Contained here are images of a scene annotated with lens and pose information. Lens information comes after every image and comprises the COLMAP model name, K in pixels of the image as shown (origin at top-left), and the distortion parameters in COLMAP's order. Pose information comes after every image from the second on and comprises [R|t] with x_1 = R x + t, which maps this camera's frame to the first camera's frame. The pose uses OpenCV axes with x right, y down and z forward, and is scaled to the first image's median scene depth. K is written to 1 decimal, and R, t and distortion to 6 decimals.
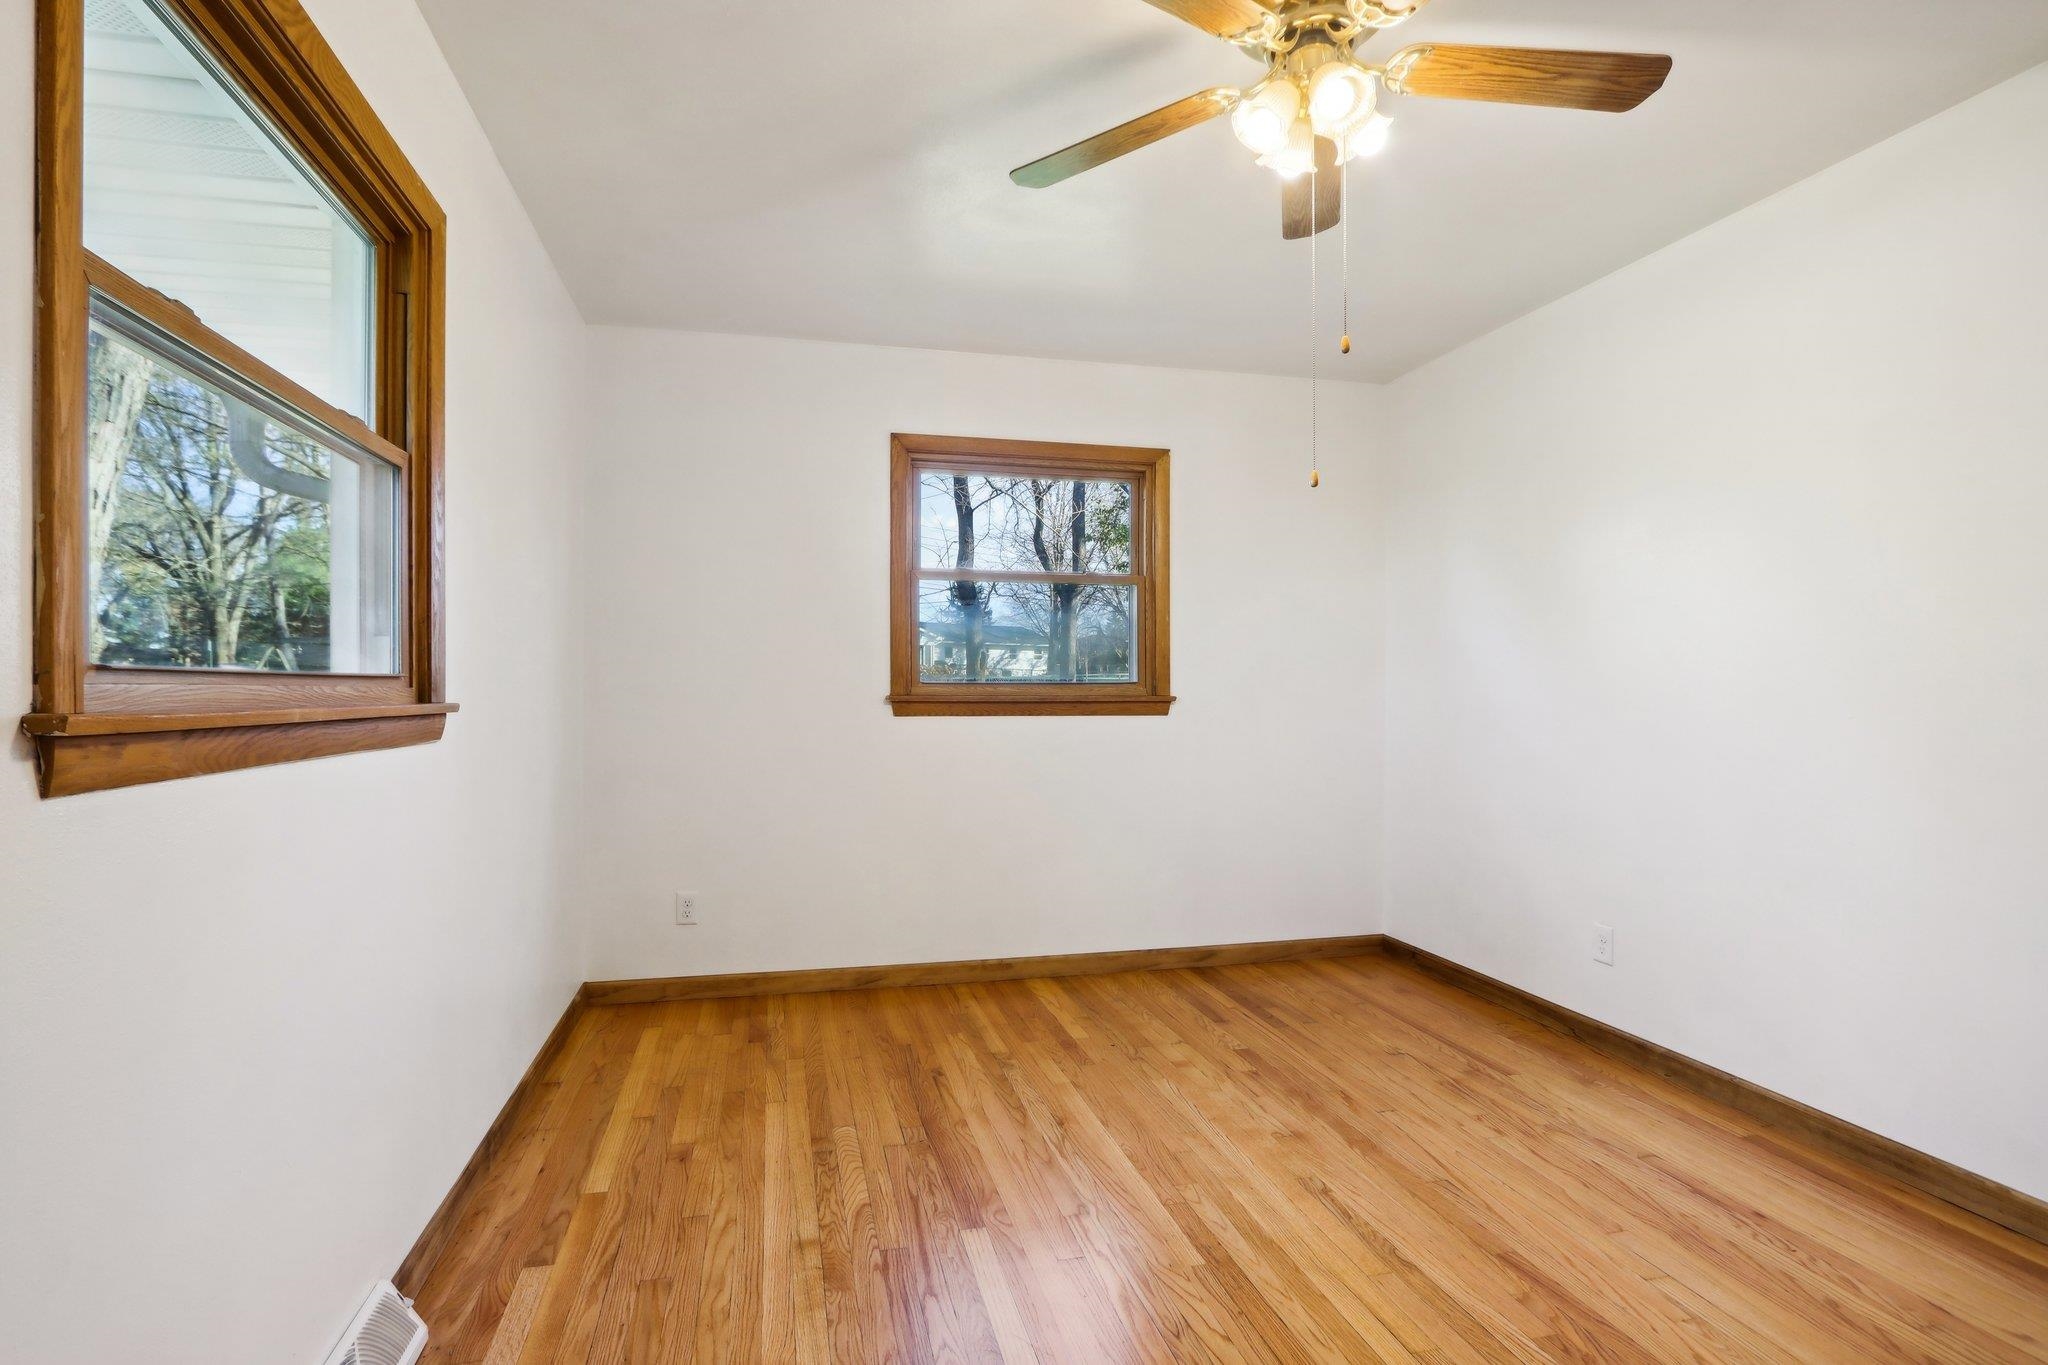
lens RADIAL K [[974.4, 0, 990.2], [0, 974.4, 685.6], [0, 0, 1]] dist [-0.017154, 0.001323]
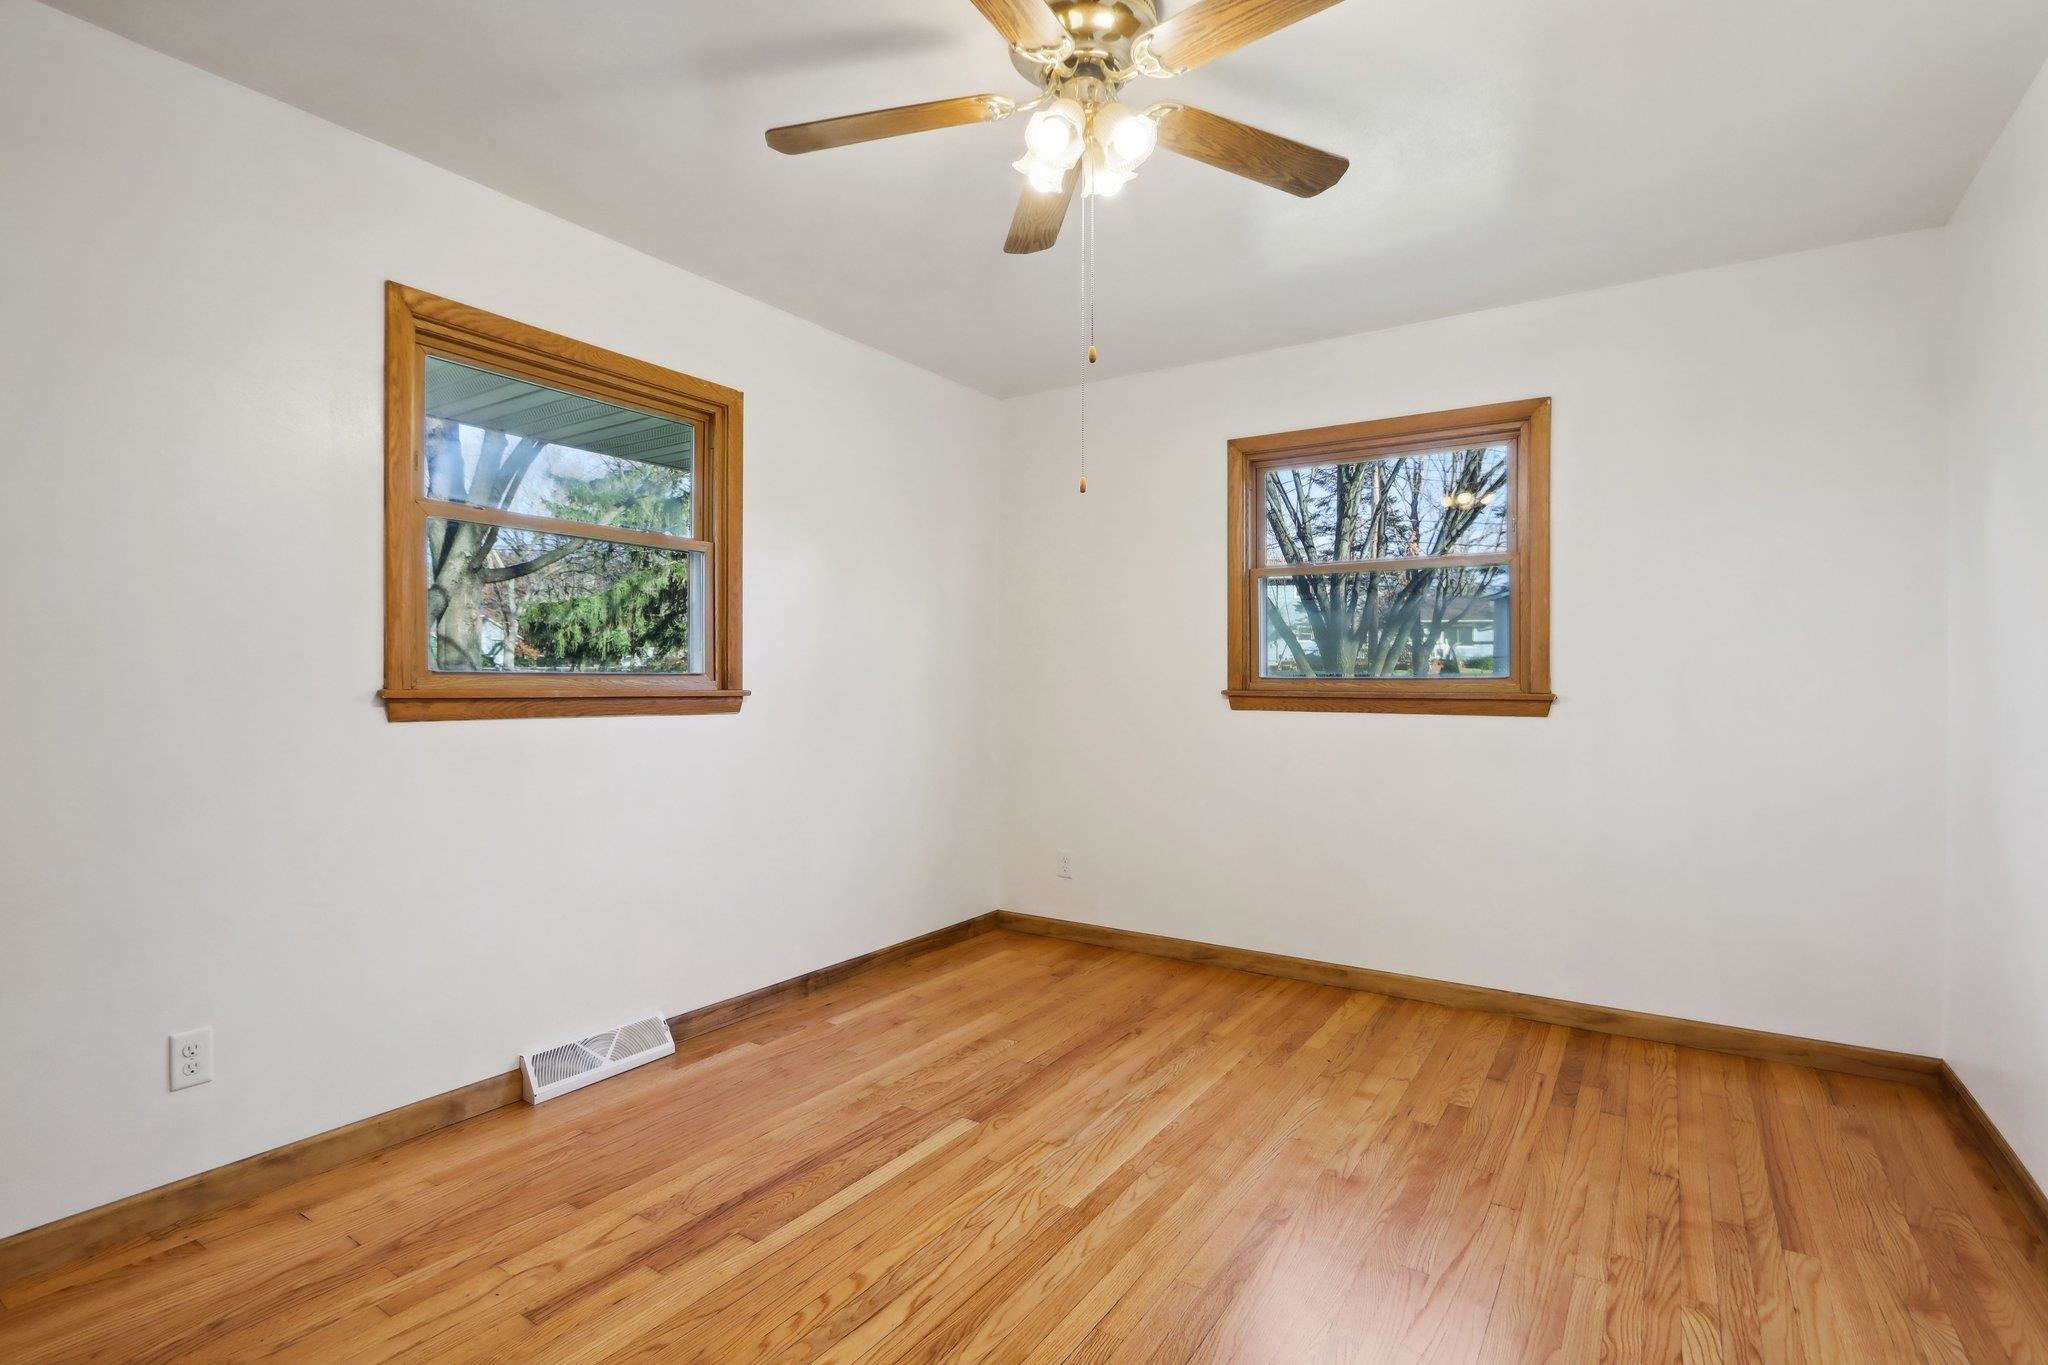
lens RADIAL K [[974.4, 0, 990.2], [0, 974.4, 685.6], [0, 0, 1]] dist [-0.017154, 0.001323]
pose [[0.685634, 0.005369, -0.727926, 0.572298], [-0.002581, 0.999984, 0.004944, 0.000607], [0.727942, -0.001511, 0.685638, 0.109023]]
